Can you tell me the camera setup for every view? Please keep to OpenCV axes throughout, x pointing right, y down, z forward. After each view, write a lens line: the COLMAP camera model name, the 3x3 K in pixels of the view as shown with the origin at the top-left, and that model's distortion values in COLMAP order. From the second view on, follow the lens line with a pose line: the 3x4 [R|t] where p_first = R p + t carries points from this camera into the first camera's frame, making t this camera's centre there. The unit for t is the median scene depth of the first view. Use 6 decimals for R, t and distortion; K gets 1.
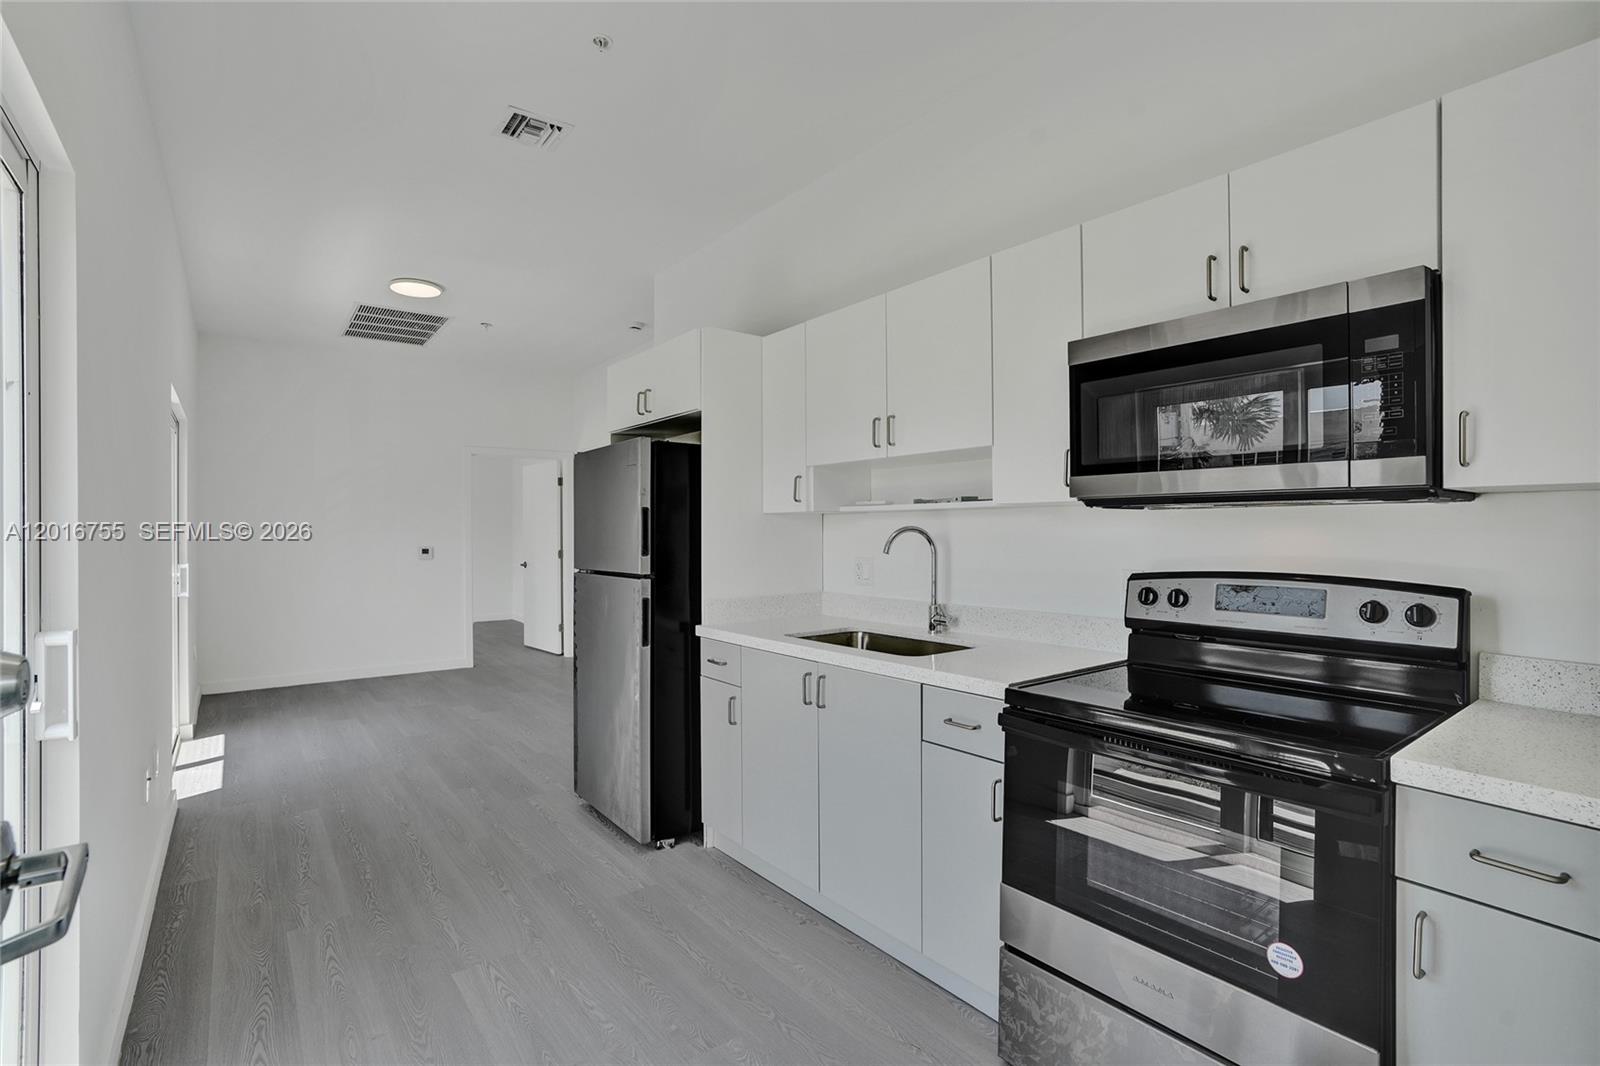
lens RADIAL K [[746.6, 0, 844.6], [0, 746.6, 531.9], [0, 0, 1]] dist [-0.047121, 0.023699]
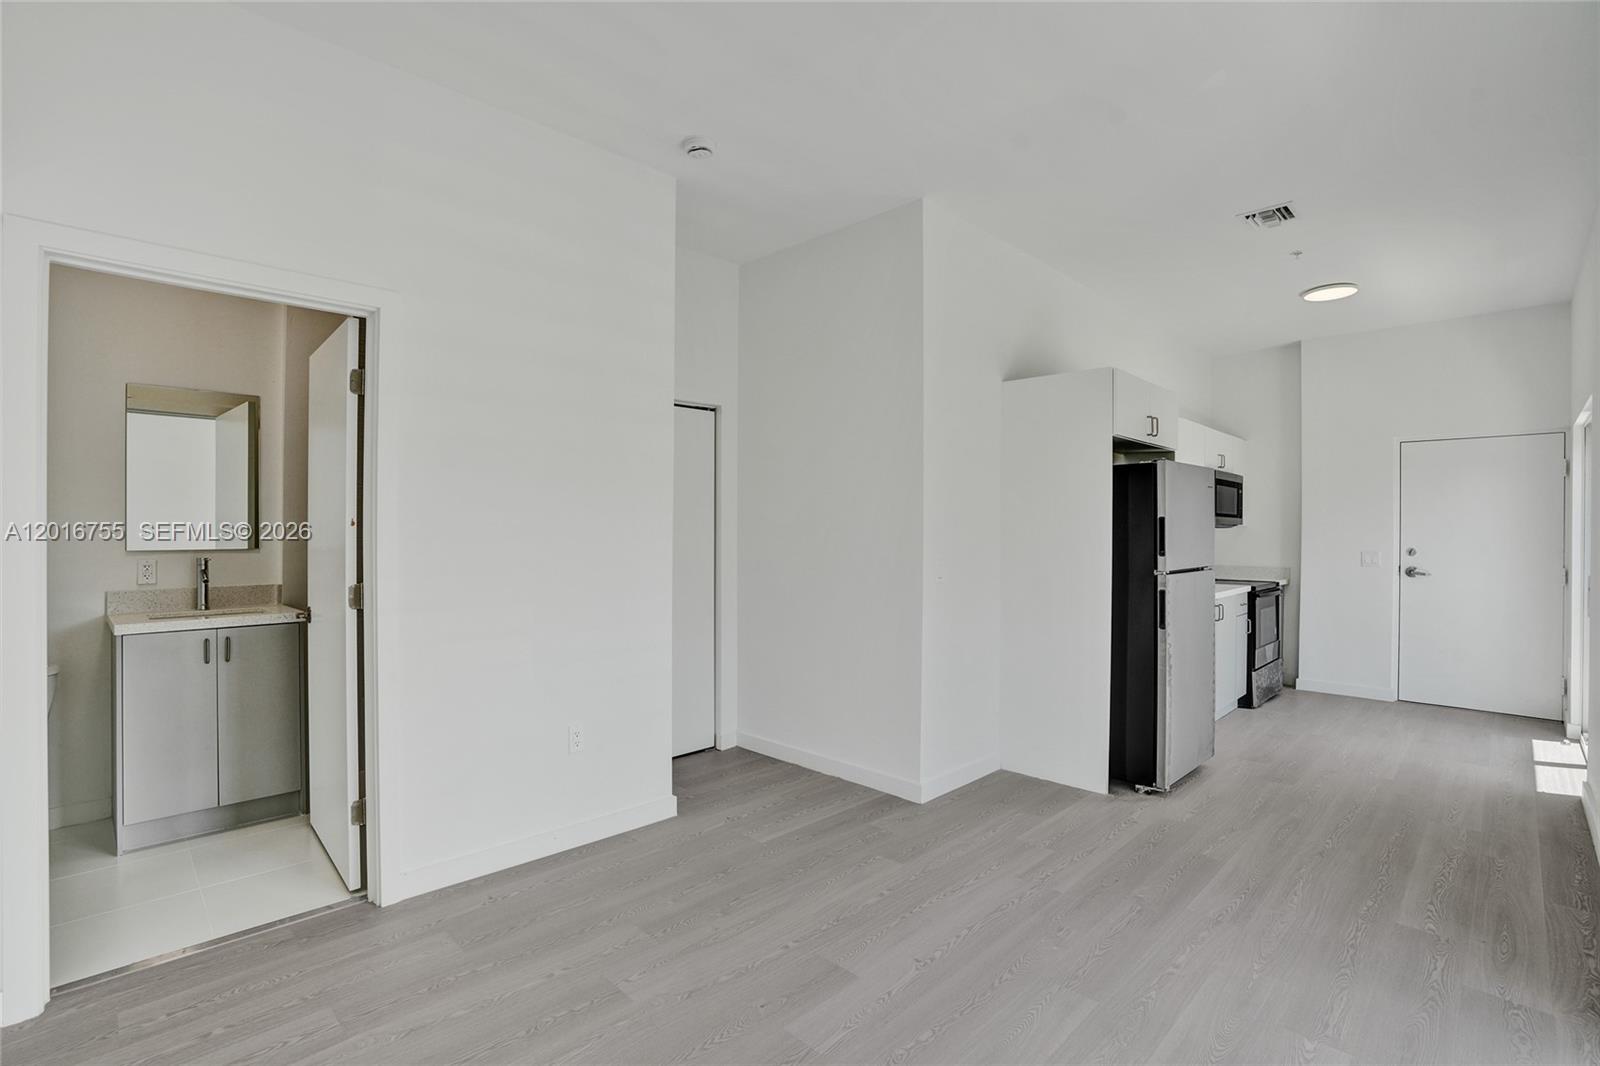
lens RADIAL K [[742.3, 0, 817.5], [0, 742.3, 533.8], [0, 0, 1]] dist [-0.050481, 0.025612]
pose [[-0.108486, 0.003276, 0.994093, -1.987724], [-0.000664, 0.999994, -0.003368, 0.004297], [-0.994098, -0.001025, -0.108483, 2.392784]]
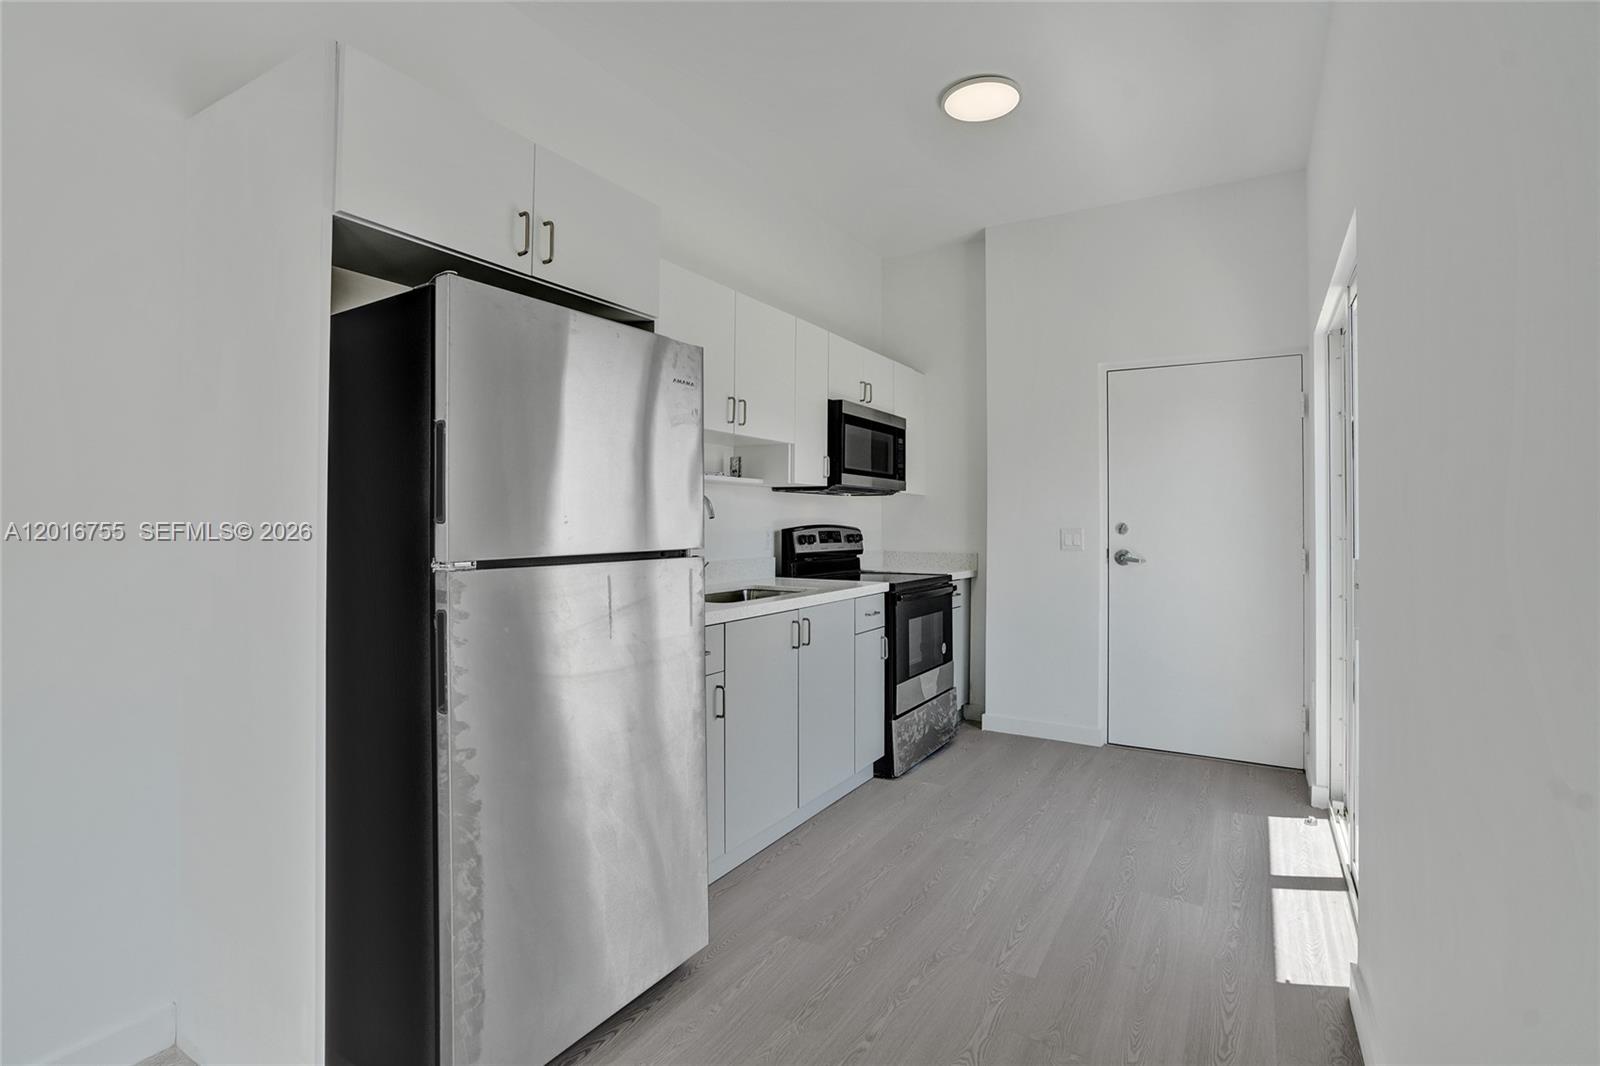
lens RADIAL K [[784.3, 0, 796.0], [0, 784.3, 509.4], [0, 0, 1]] dist [-0.048383, 0.031728]
pose [[-0.333793, 0.020714, 0.942419, -1.239393], [0.001671, 0.999770, -0.021383, 0.048040], [-0.942645, -0.005563, -0.333751, 1.471580]]
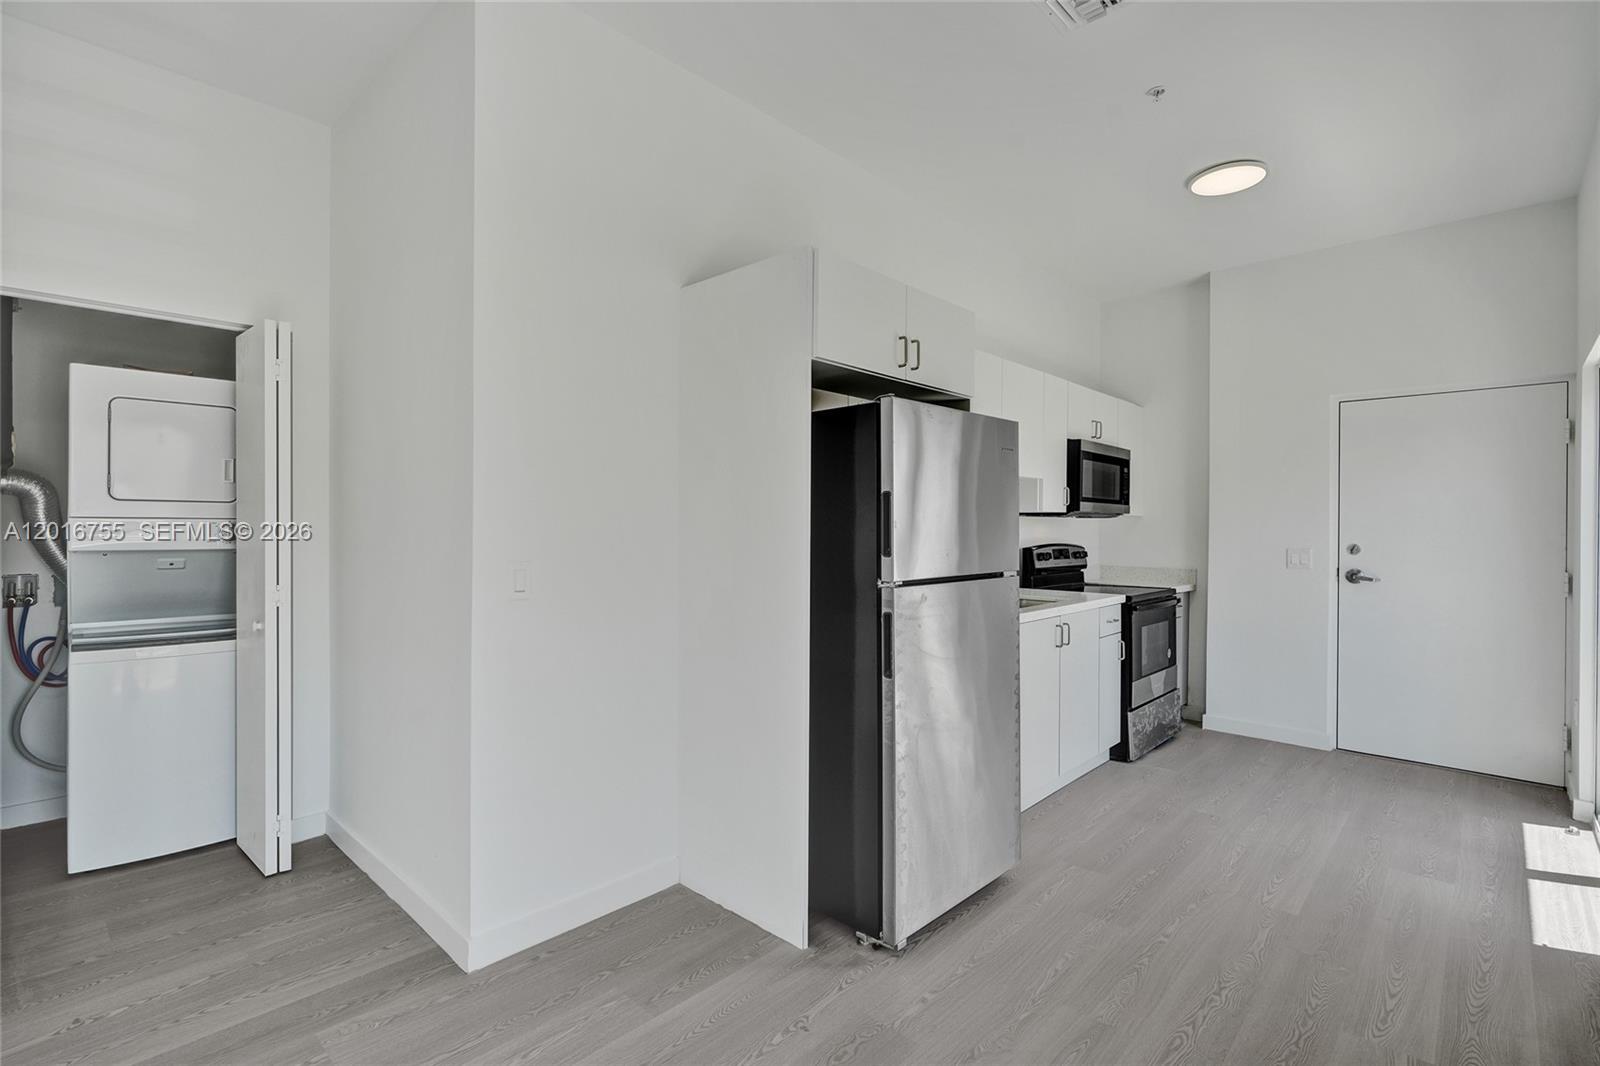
lens RADIAL K [[741.1, 0, 773.2], [0, 741.1, 531.8], [0, 0, 1]] dist [0.002883, -0.000282]
pose [[-0.102322, 0.001528, 0.994750, -1.470563], [-0.000199, 0.999999, -0.001557, 0.015593], [-0.994751, -0.000357, -0.102321, 1.772976]]
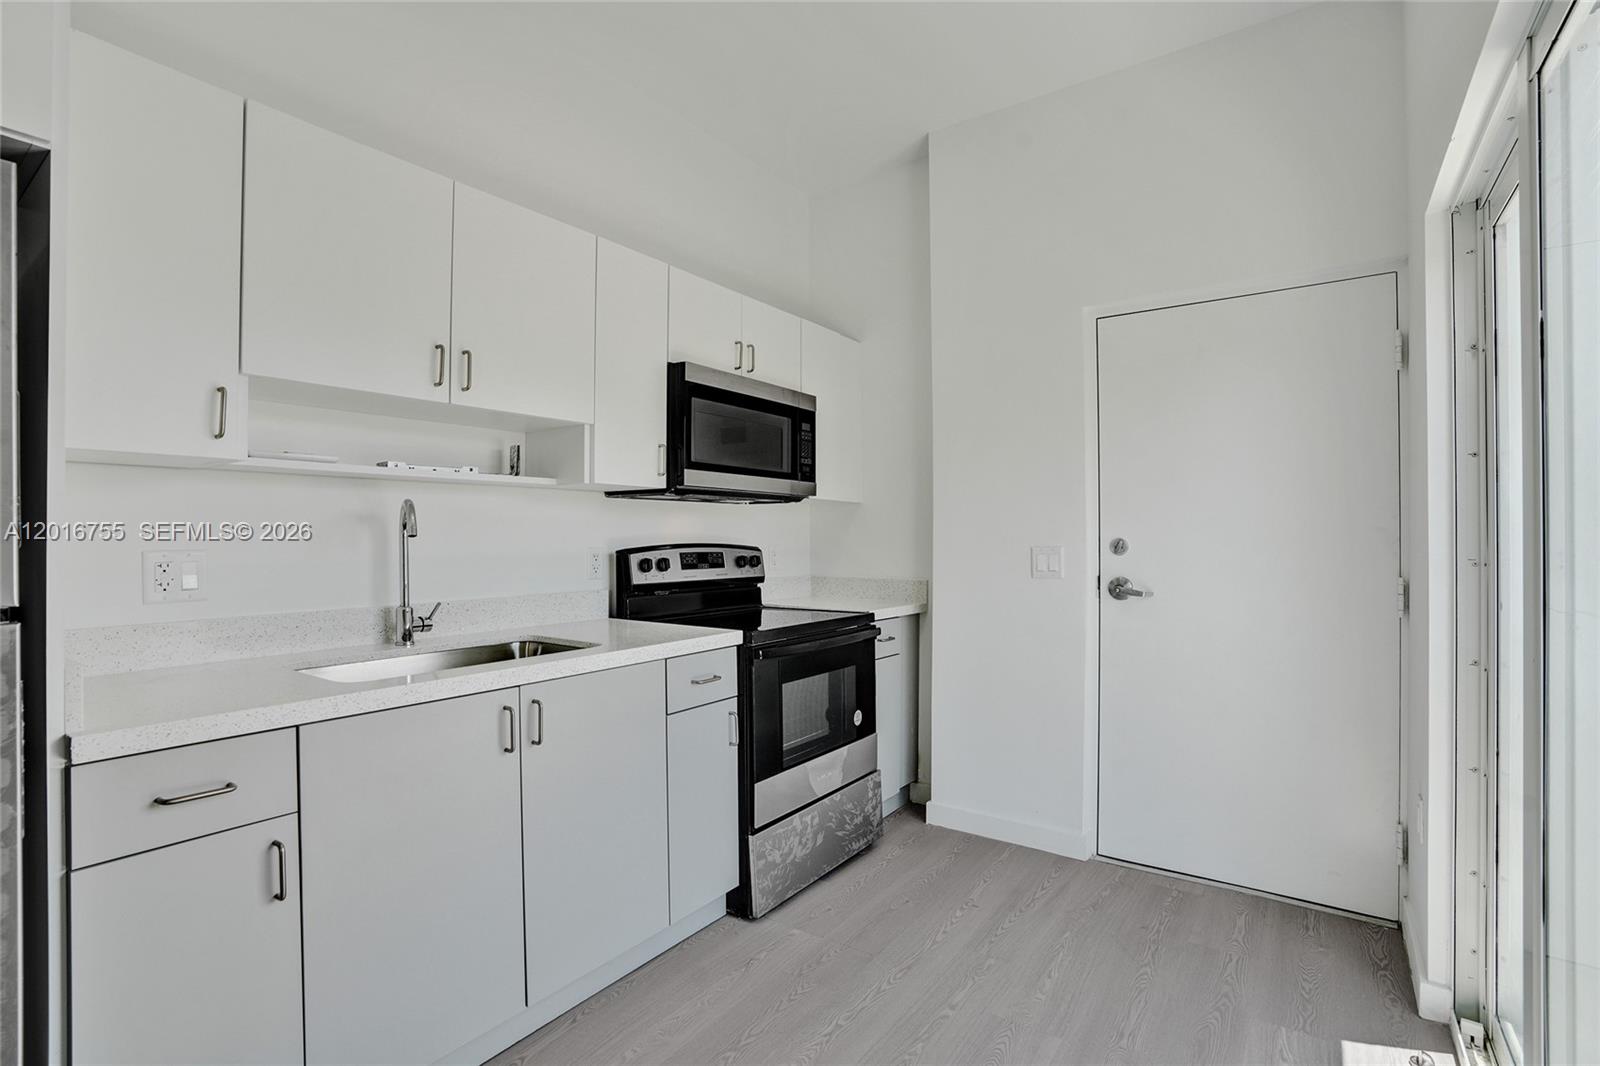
lens RADIAL K [[759.9, 0, 780.3], [0, 759.9, 536.4], [0, 0, 1]] dist [-0.068154, 0.026410]
pose [[-0.242506, 0.009326, 0.970105, -0.818192], [0.008728, 0.999934, -0.007431, 0.043543], [-0.970111, 0.006665, -0.242571, 0.970860]]
